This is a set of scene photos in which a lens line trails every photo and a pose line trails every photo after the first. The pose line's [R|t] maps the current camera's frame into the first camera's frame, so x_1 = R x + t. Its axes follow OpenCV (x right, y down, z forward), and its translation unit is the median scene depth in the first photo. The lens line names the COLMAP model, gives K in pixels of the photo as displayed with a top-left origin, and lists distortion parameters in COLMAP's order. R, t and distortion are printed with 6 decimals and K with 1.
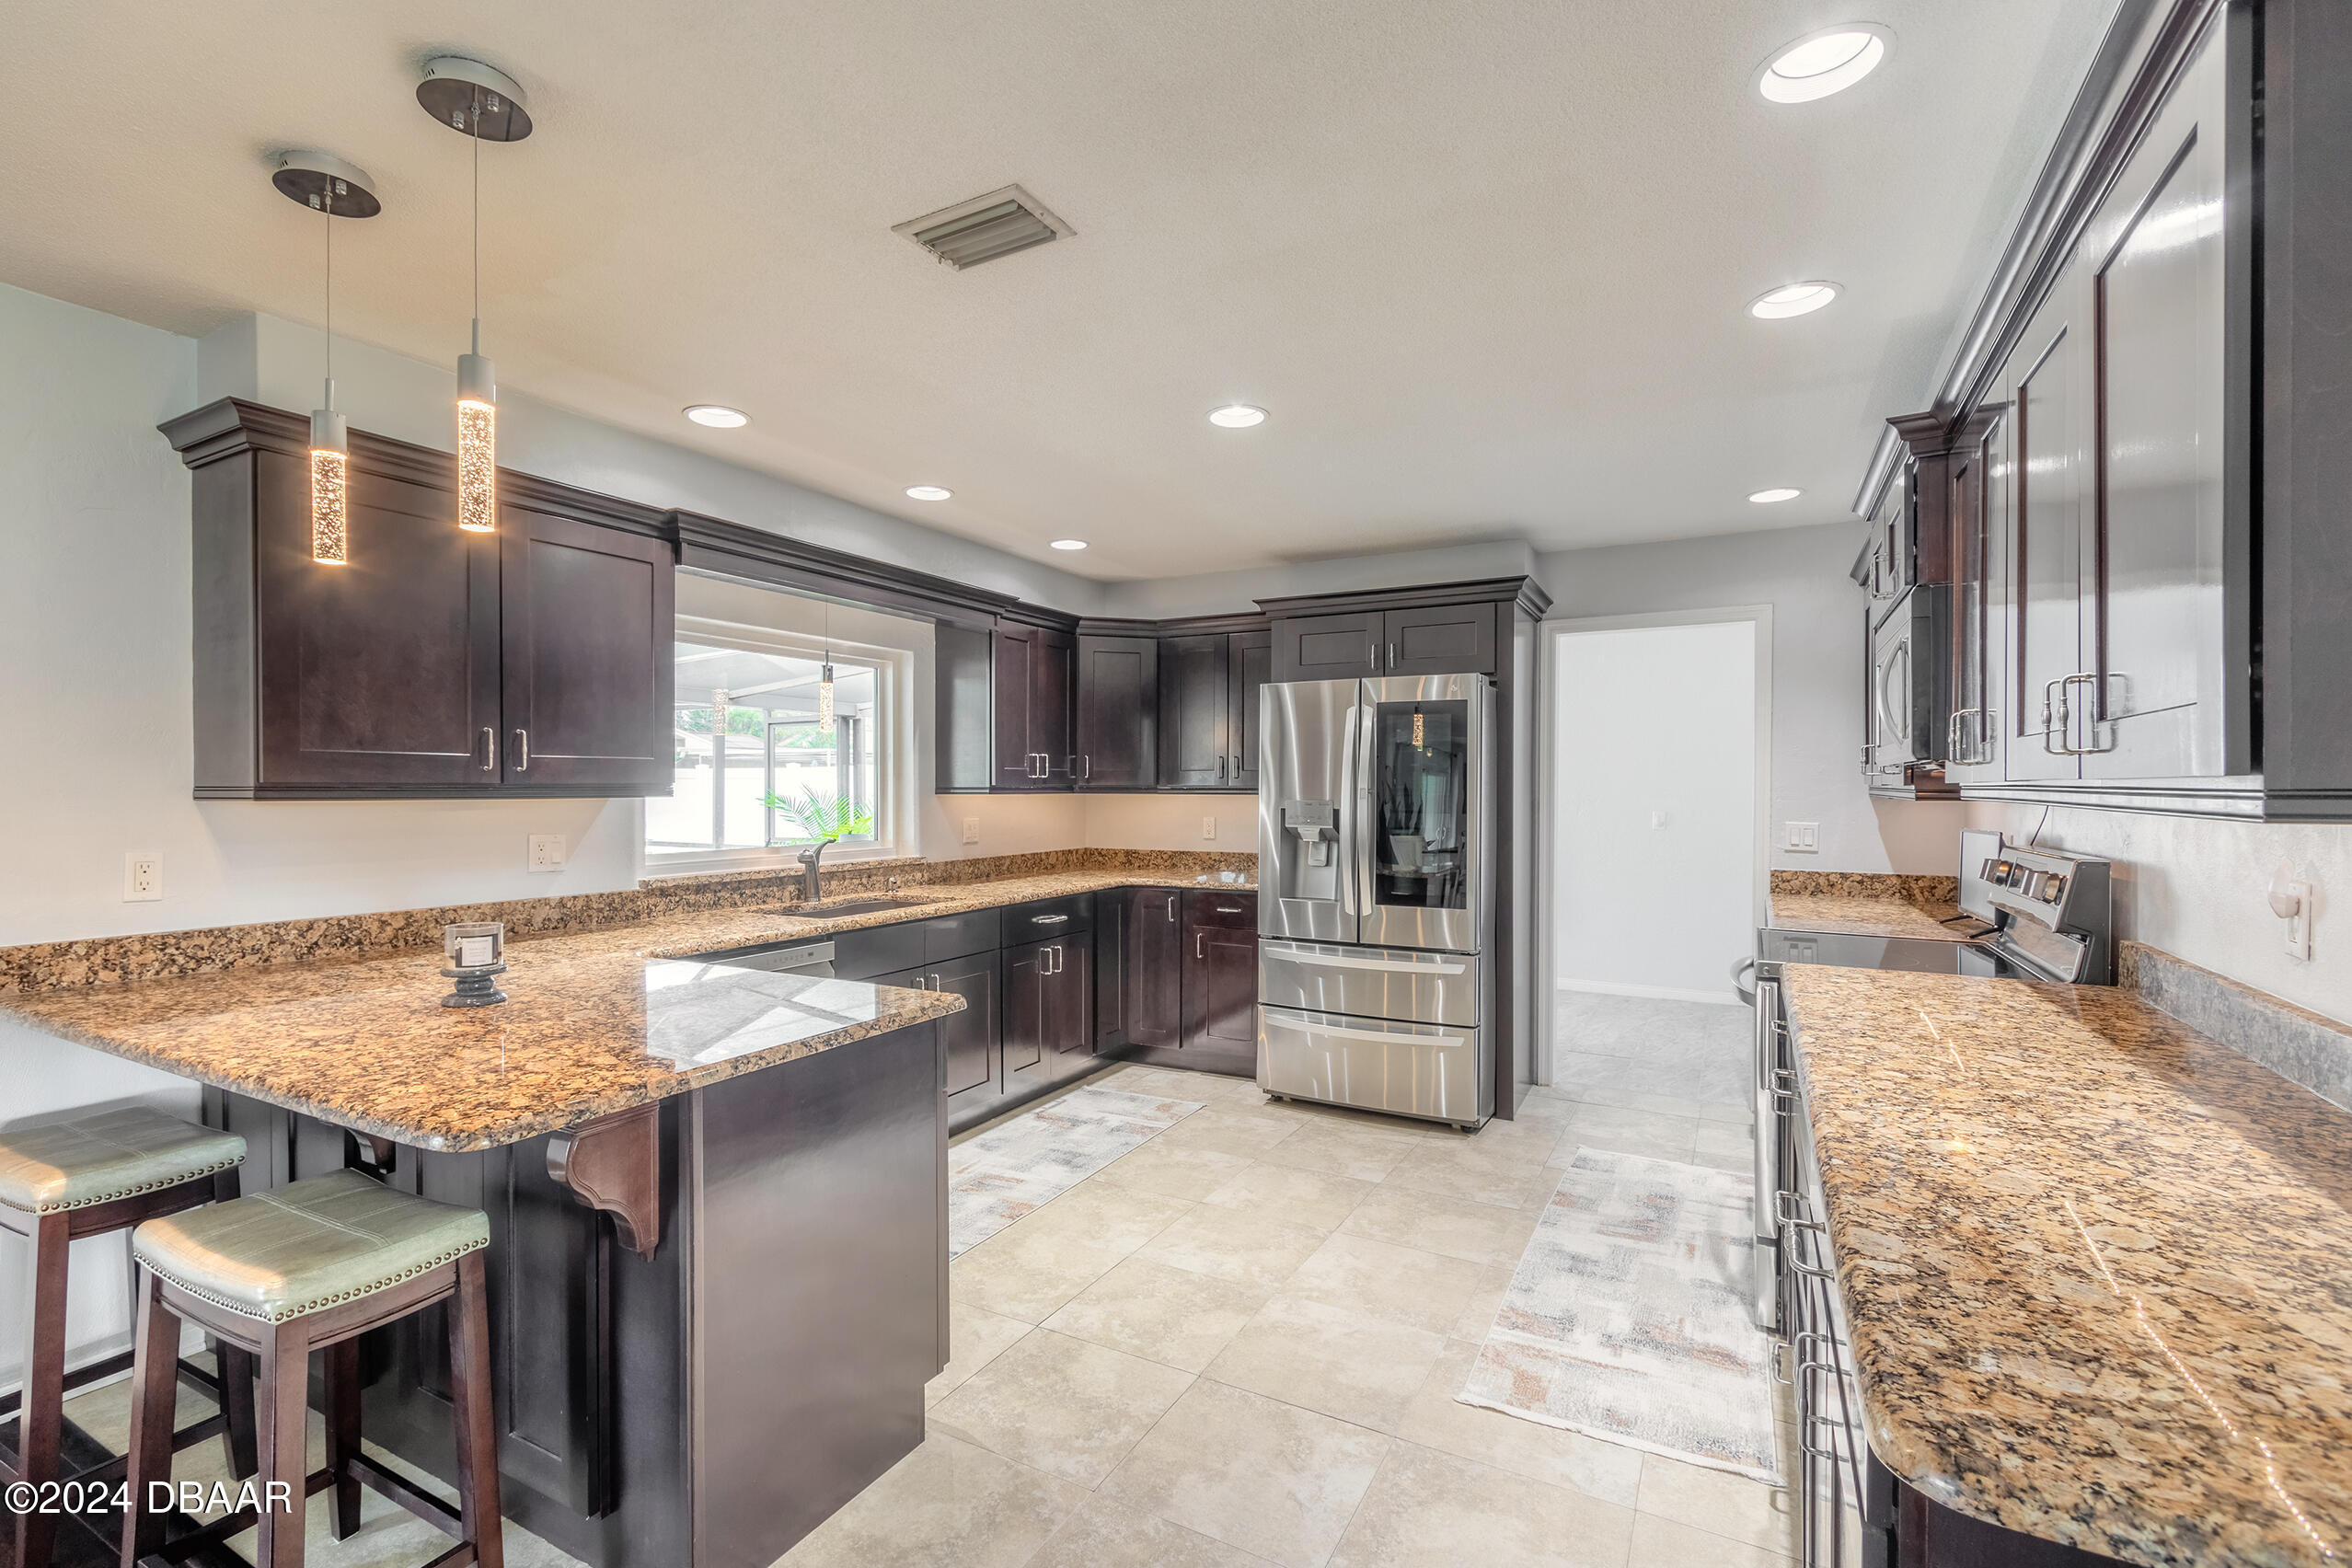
lens RADIAL K [[1071.6, 0, 1180.0], [0, 1071.6, 785.9], [0, 0, 1]] dist [0.000122, -0.000170]
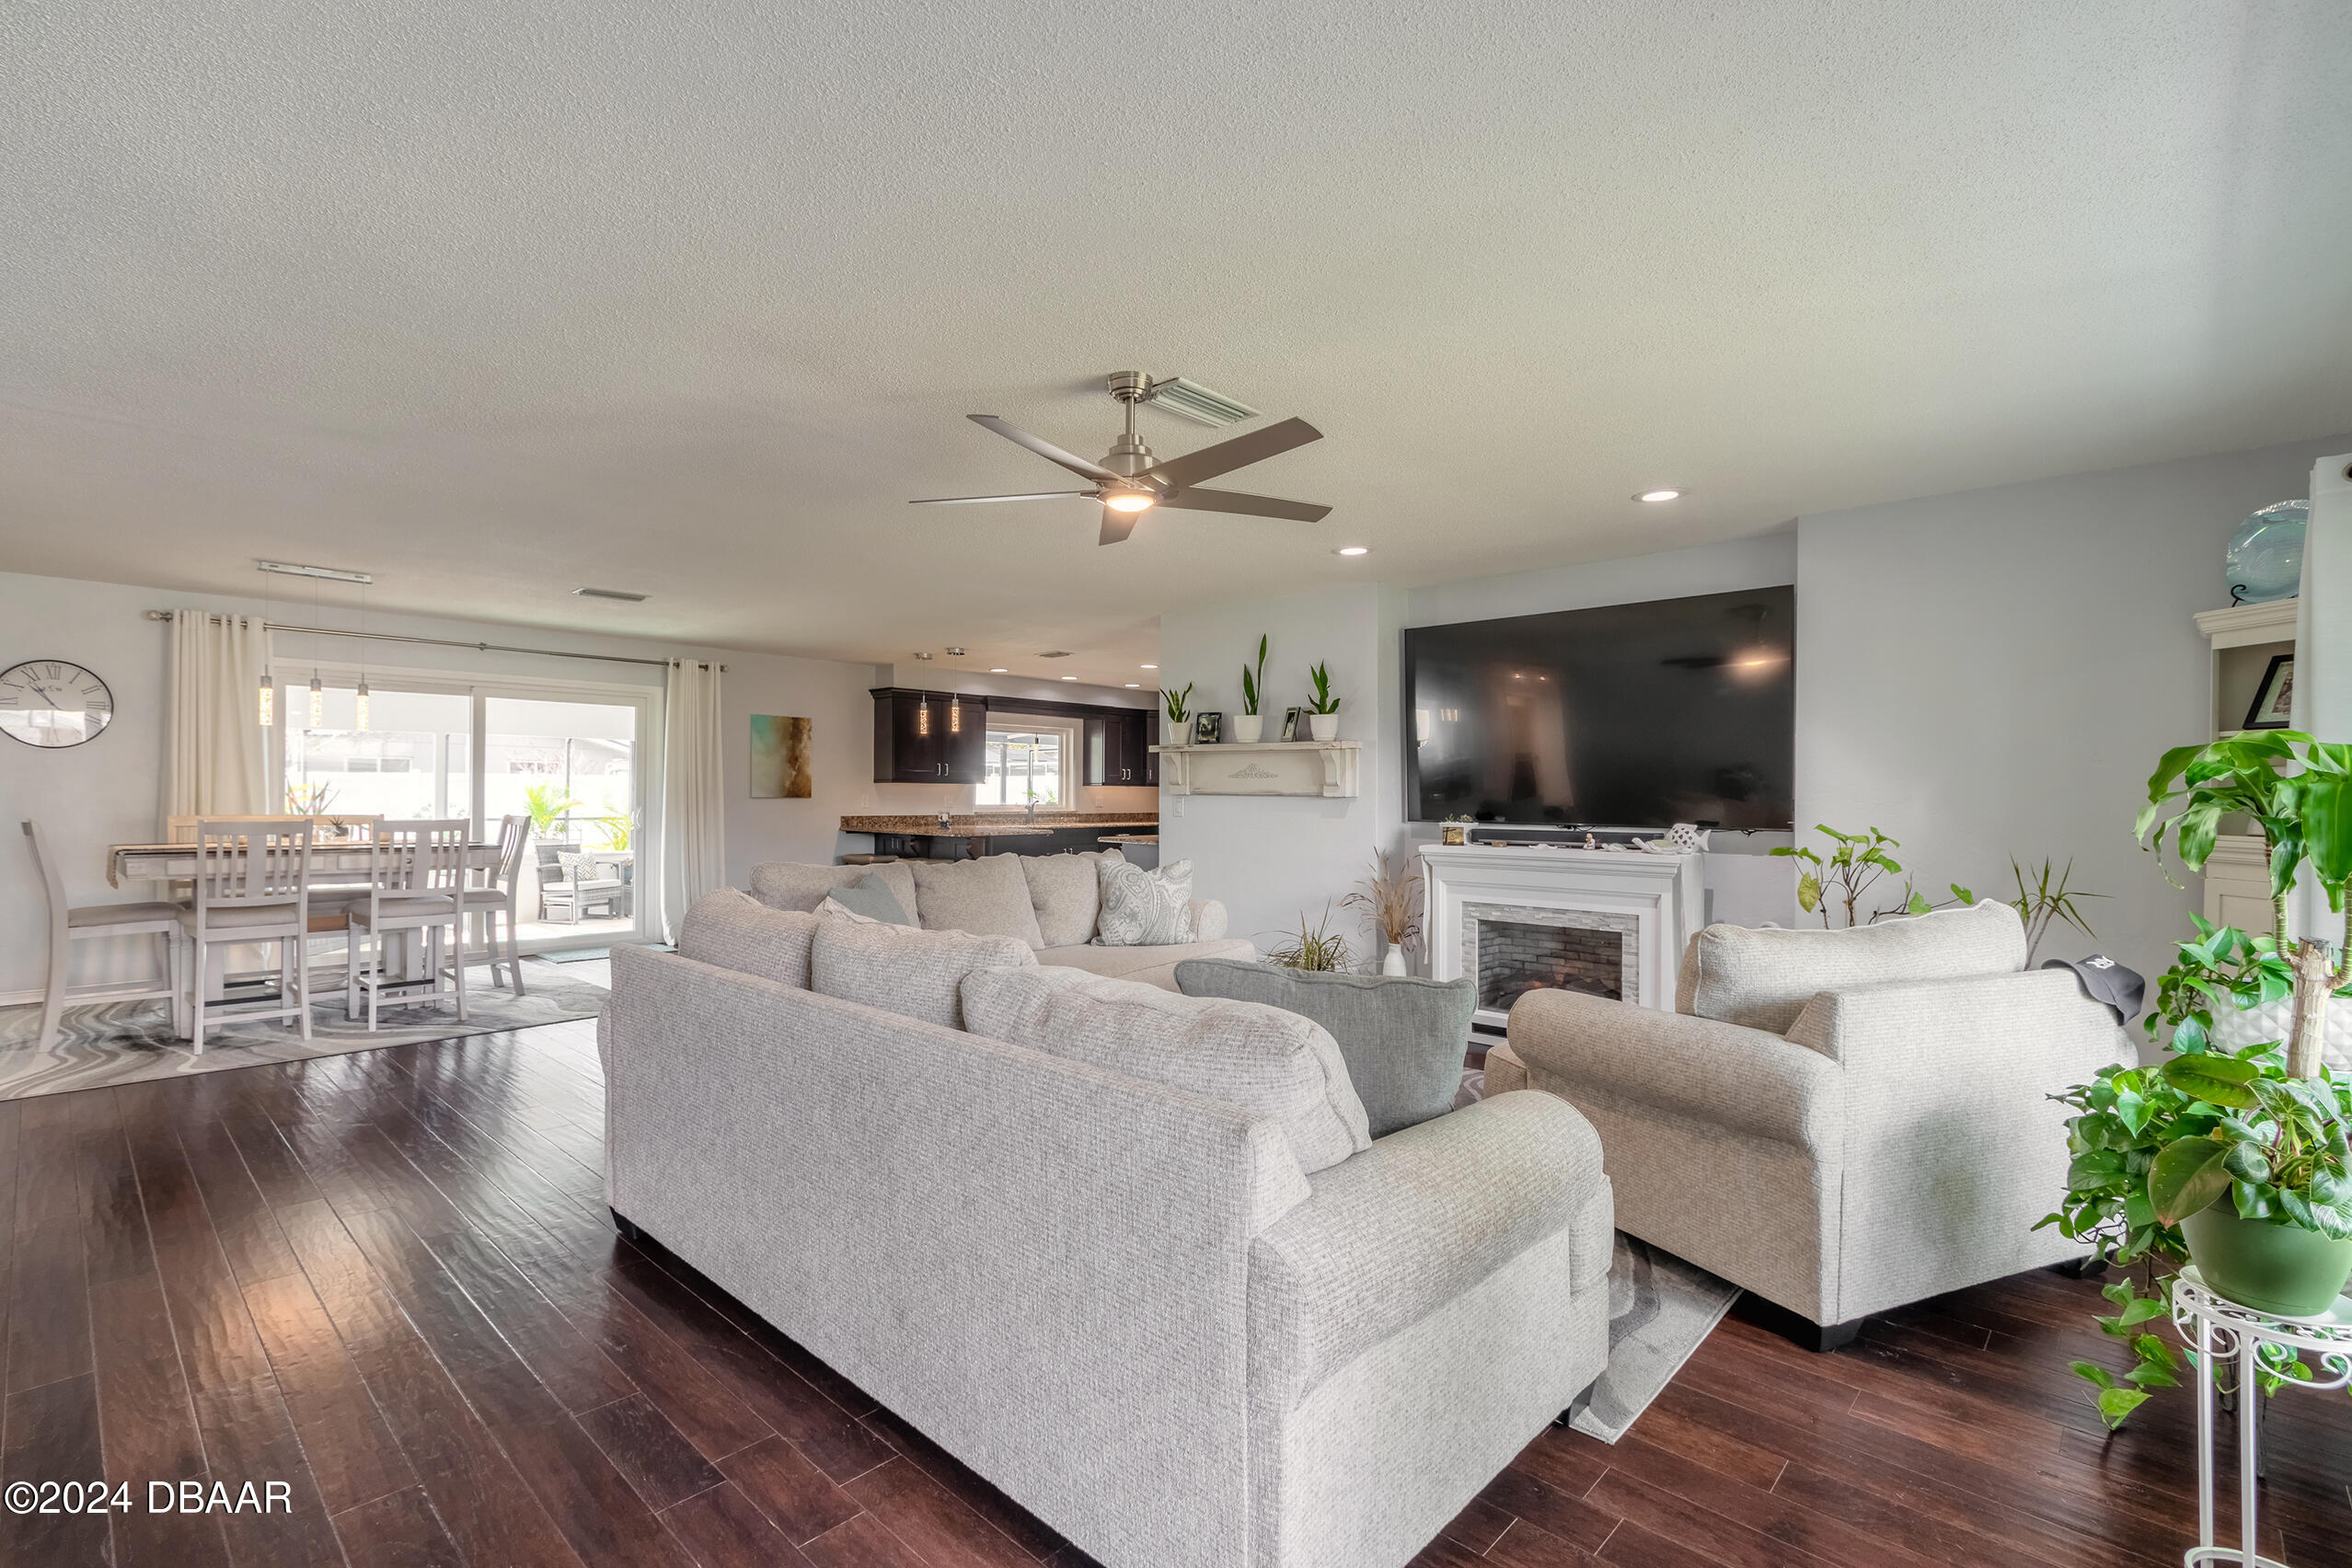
lens RADIAL K [[1071.6, 0, 1171.9], [0, 1071.6, 785.3], [0, 0, 1]] dist [0.000122, -0.000170]
pose [[0.964117, 0.007652, -0.265367, 0.636663], [-0.009453, 0.999940, -0.005513, 0.019320], [0.265309, 0.007823, 0.964132, -1.349356]]
